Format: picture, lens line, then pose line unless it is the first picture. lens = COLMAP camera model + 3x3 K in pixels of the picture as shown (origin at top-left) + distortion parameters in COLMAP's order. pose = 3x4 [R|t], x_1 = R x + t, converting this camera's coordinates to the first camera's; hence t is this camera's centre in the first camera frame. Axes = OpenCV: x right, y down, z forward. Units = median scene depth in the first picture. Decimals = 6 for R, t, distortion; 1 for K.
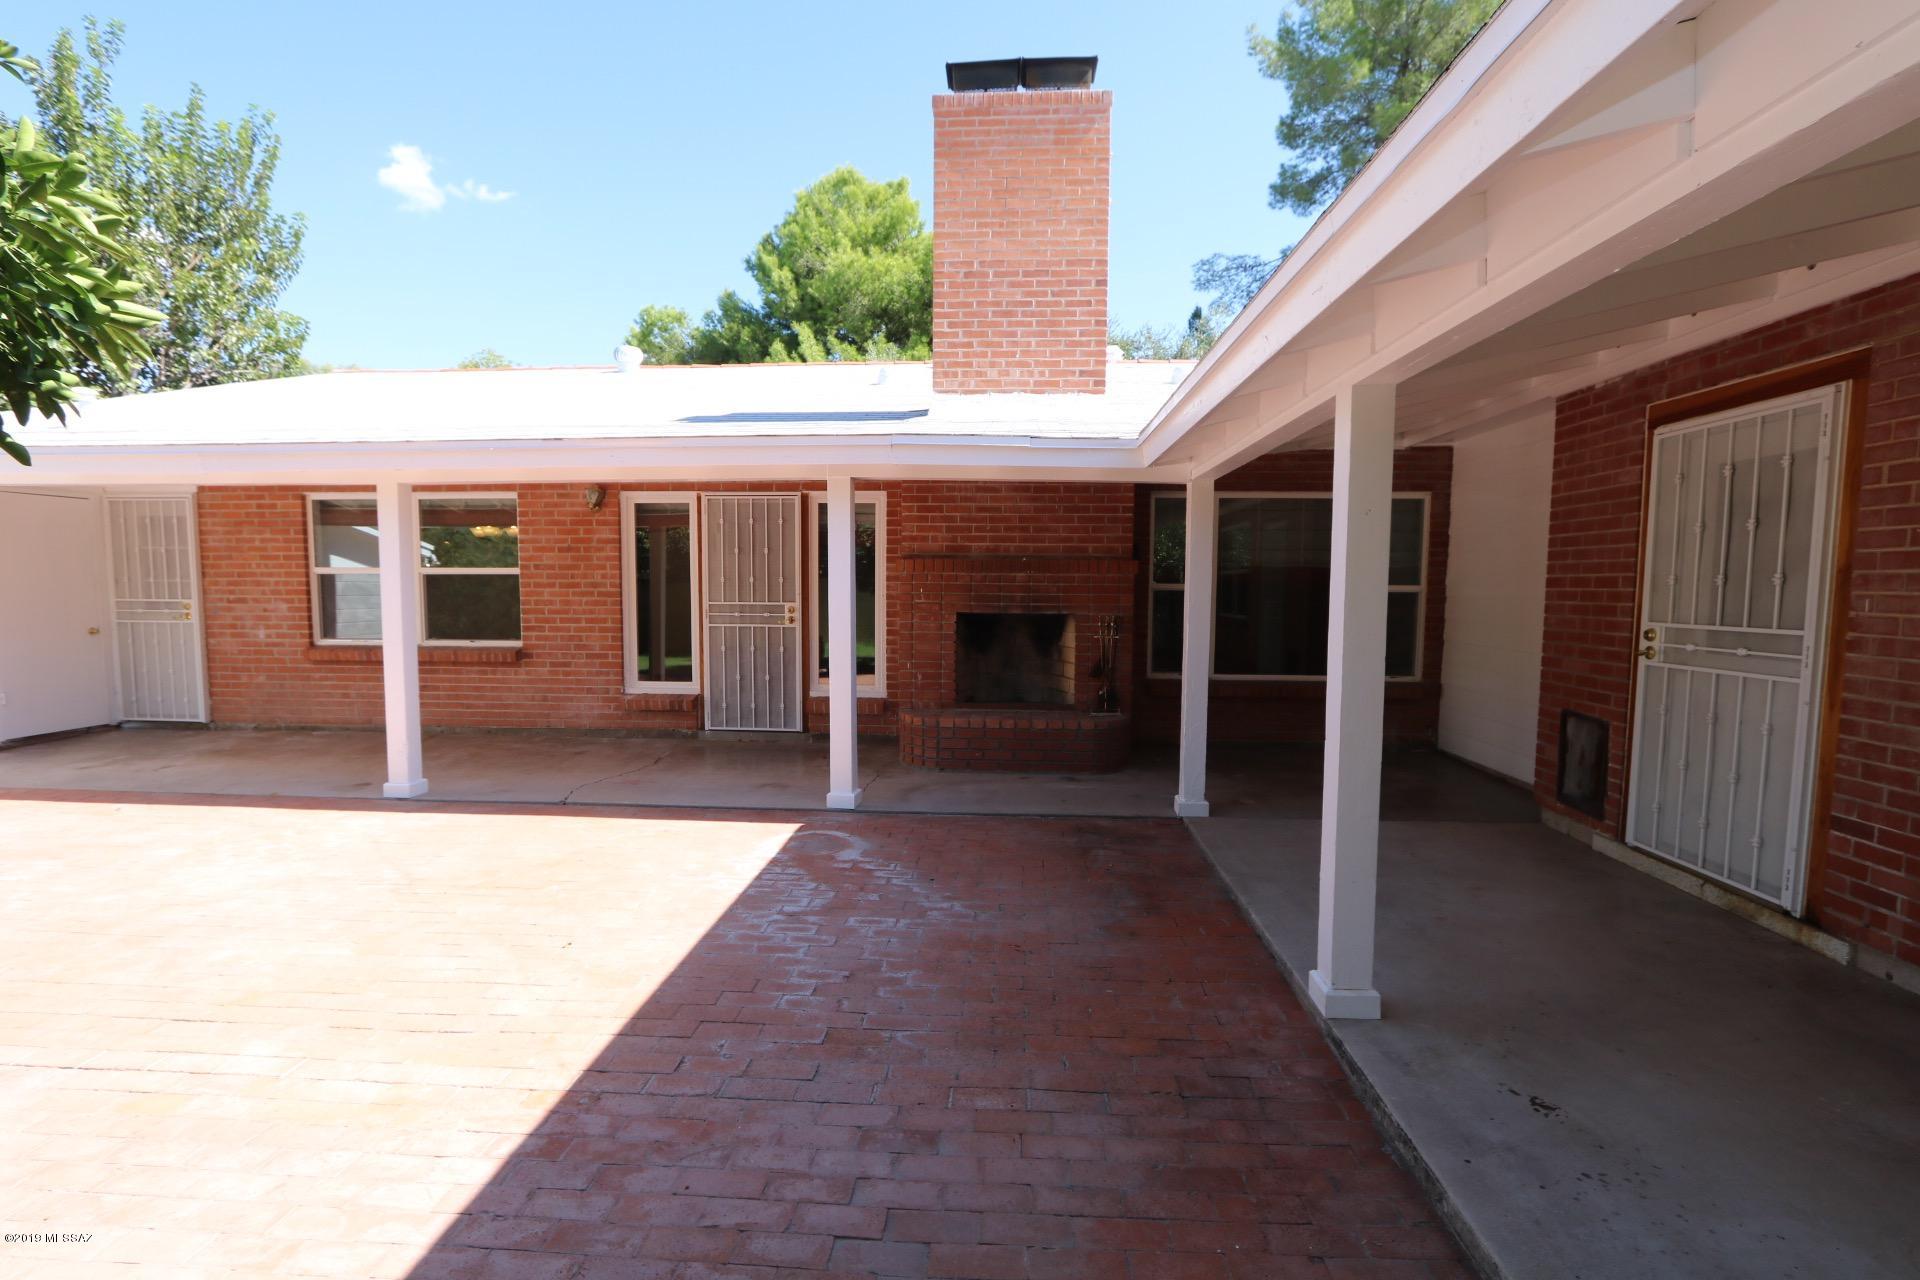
lens RADIAL K [[884.2, 0, 969.1], [0, 884.2, 648.7], [0, 0, 1]] dist [-0.017582, 0.002774]
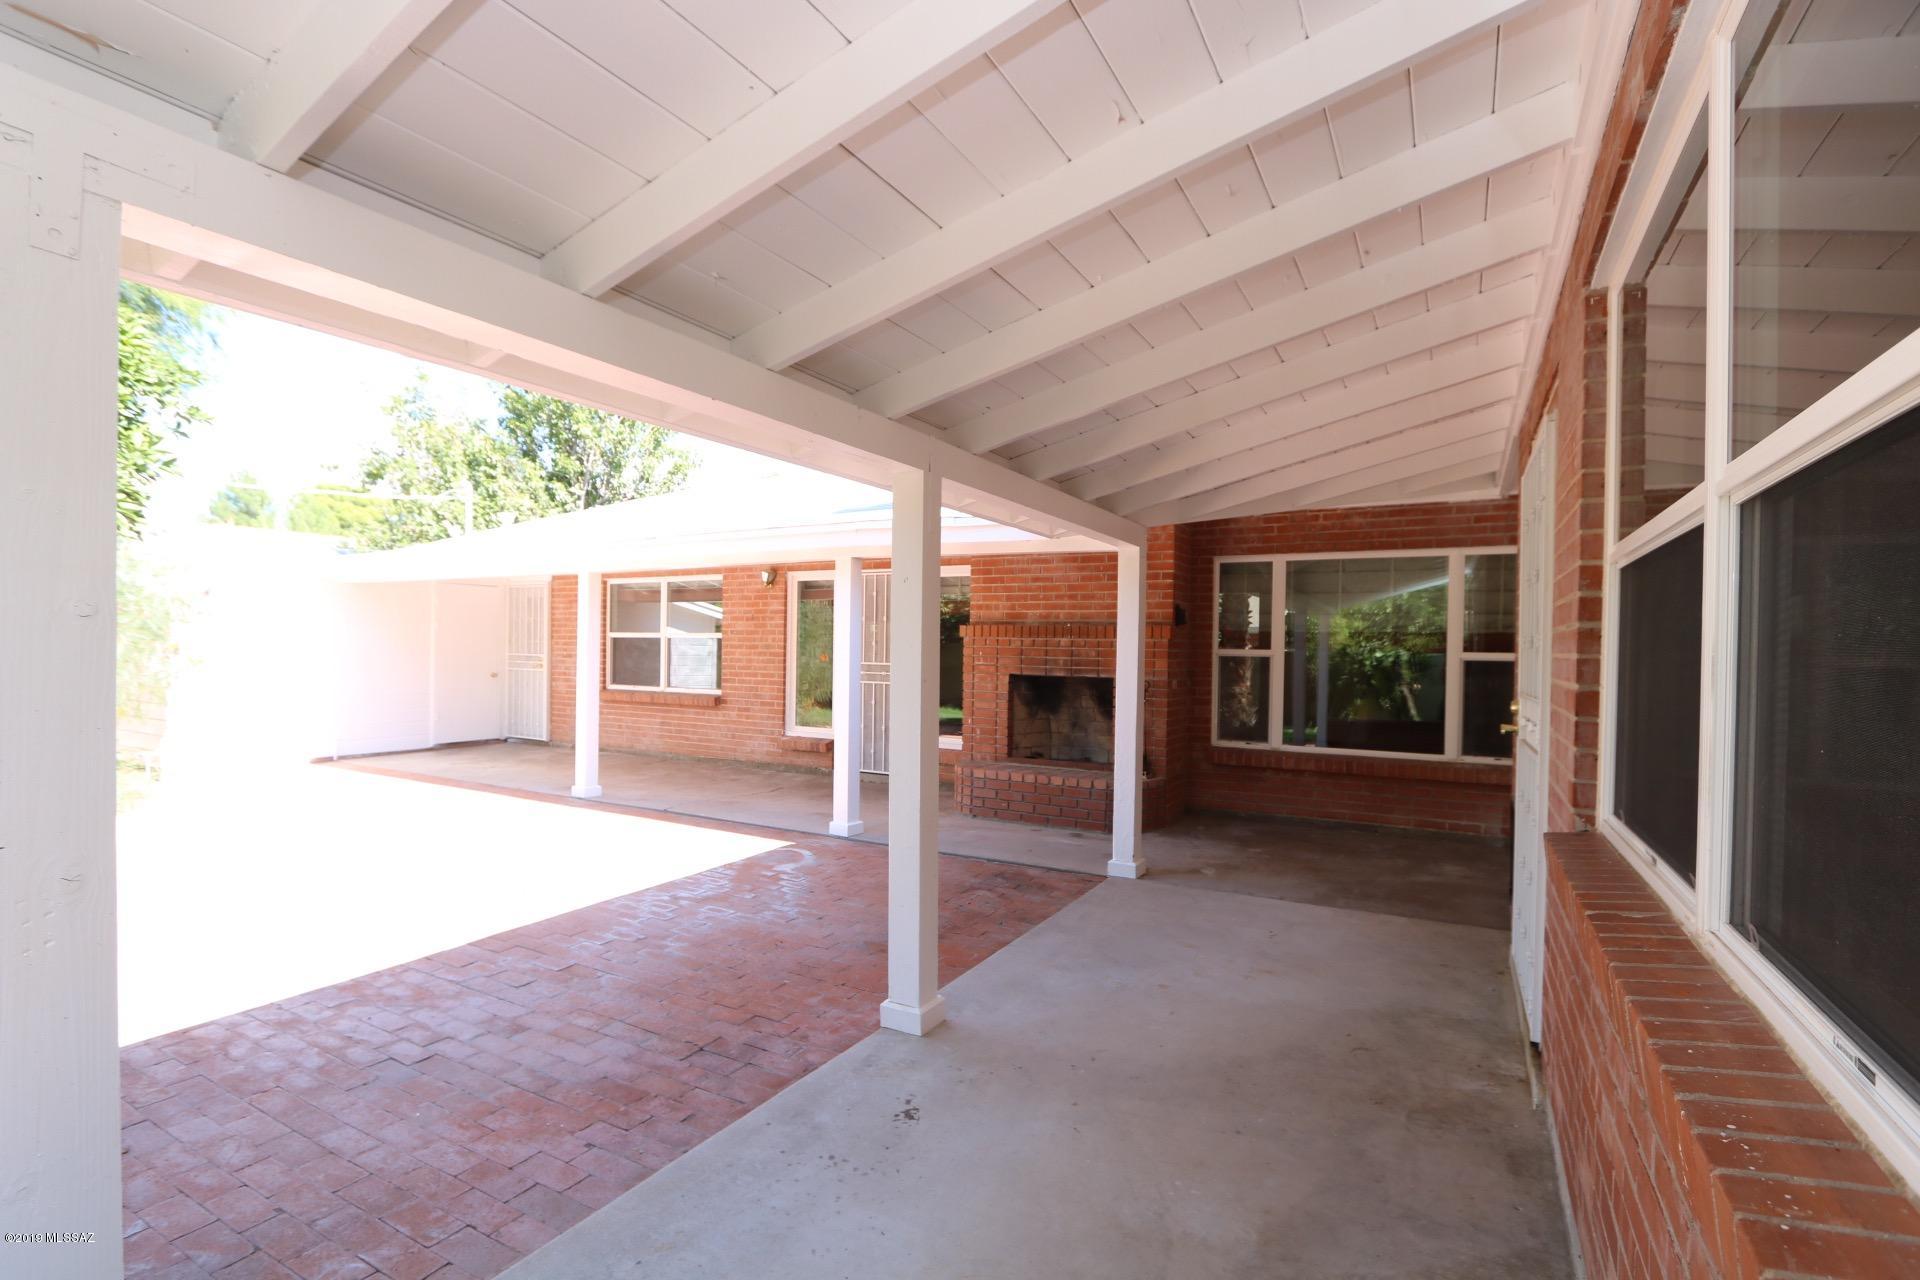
lens RADIAL K [[884.2, 0, 979.7], [0, 884.2, 651.2], [0, 0, 1]] dist [-0.017582, 0.002774]
pose [[0.903492, 0.009337, -0.428503, 0.499655], [-0.041898, 0.996898, -0.066619, 0.006182], [0.426552, 0.078143, 0.901081, 0.000698]]
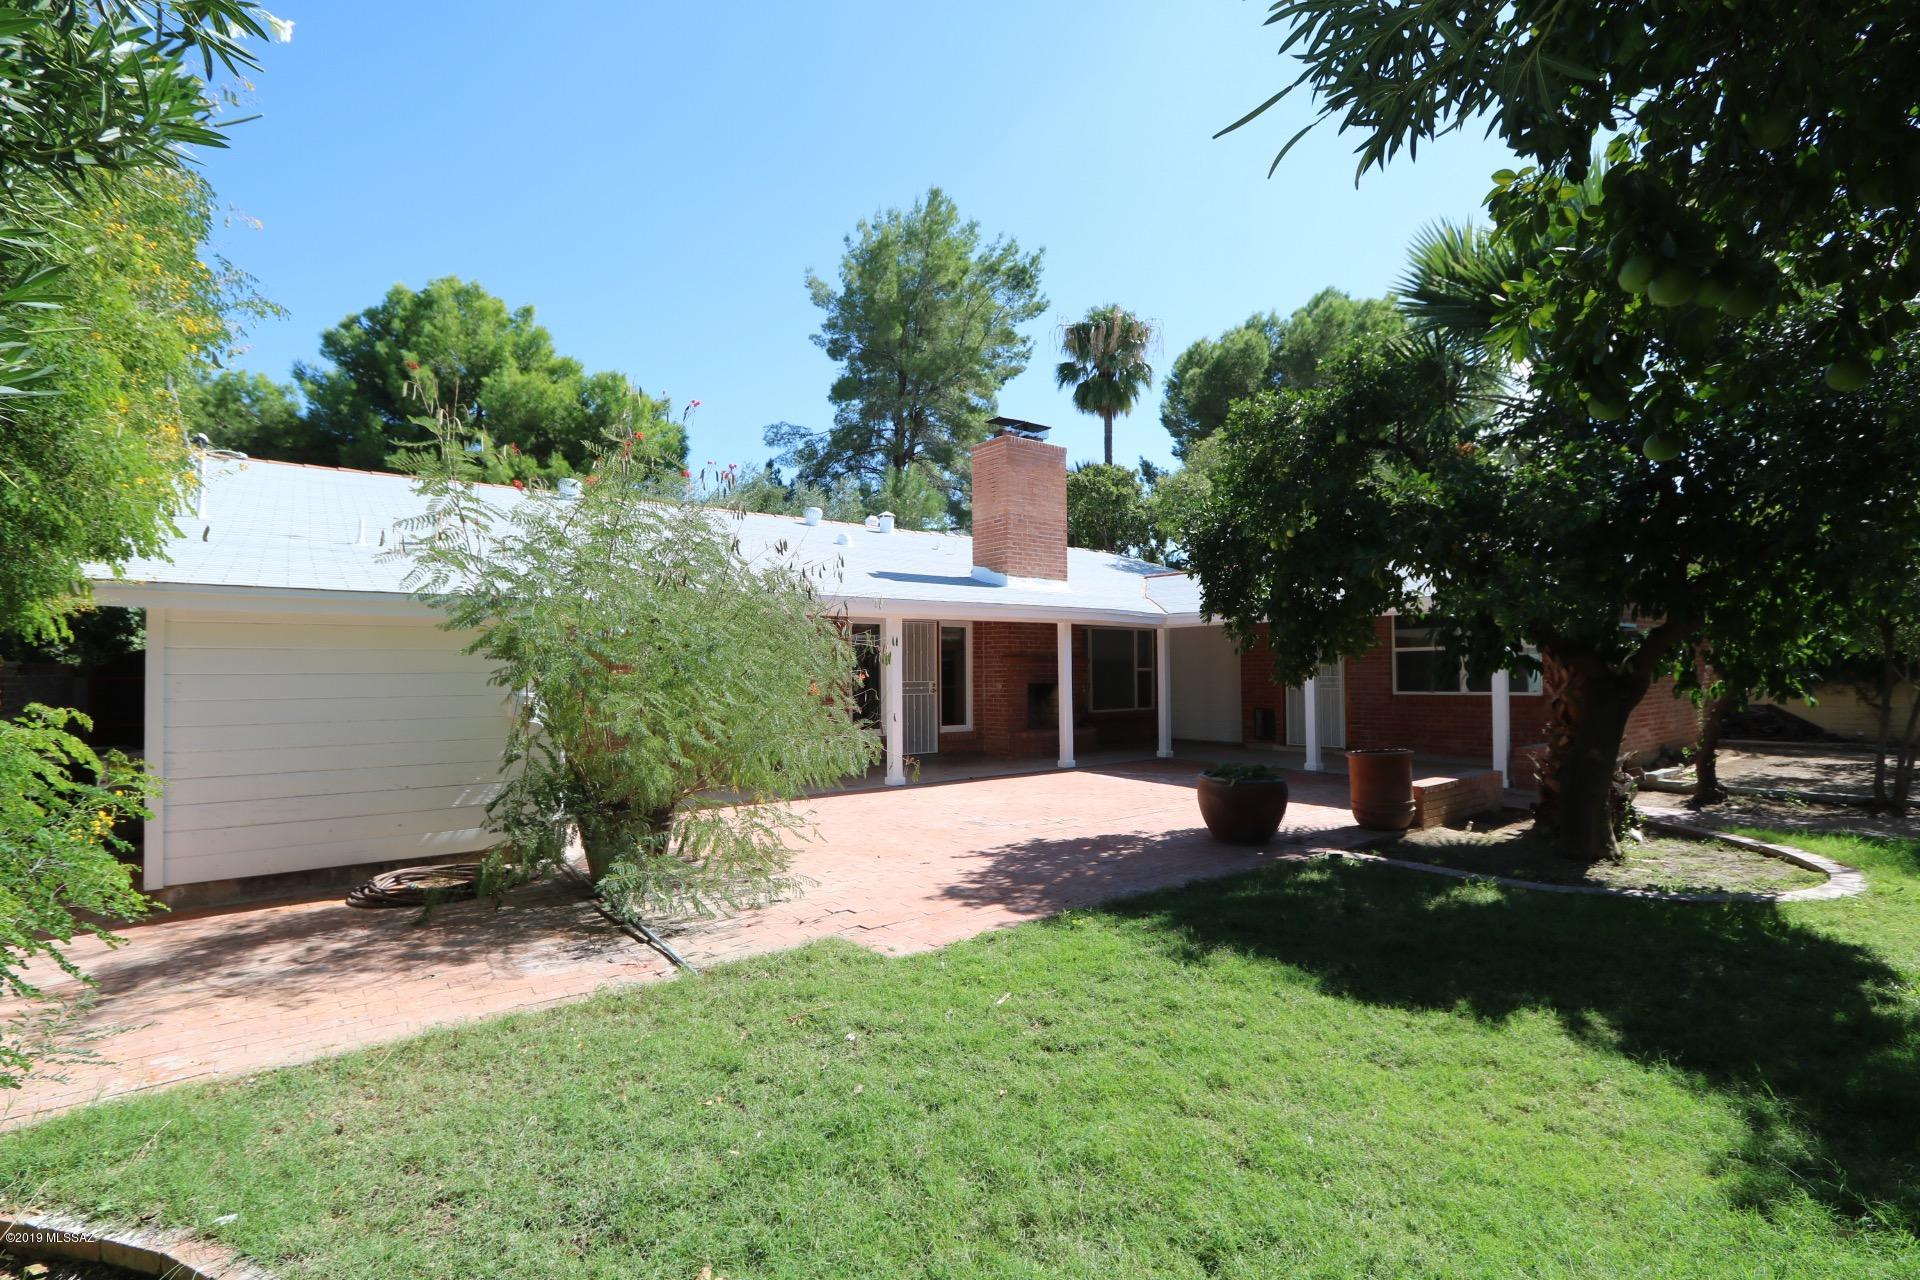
lens RADIAL K [[884.2, 0, 949.8], [0, 884.2, 639.2], [0, 0, 1]] dist [-0.017582, 0.002774]
pose [[0.748535, 0.012875, 0.662971, -1.775761], [0.062461, 0.993997, -0.089827, 0.036537], [-0.660147, 0.108648, 0.743237, -0.485261]]
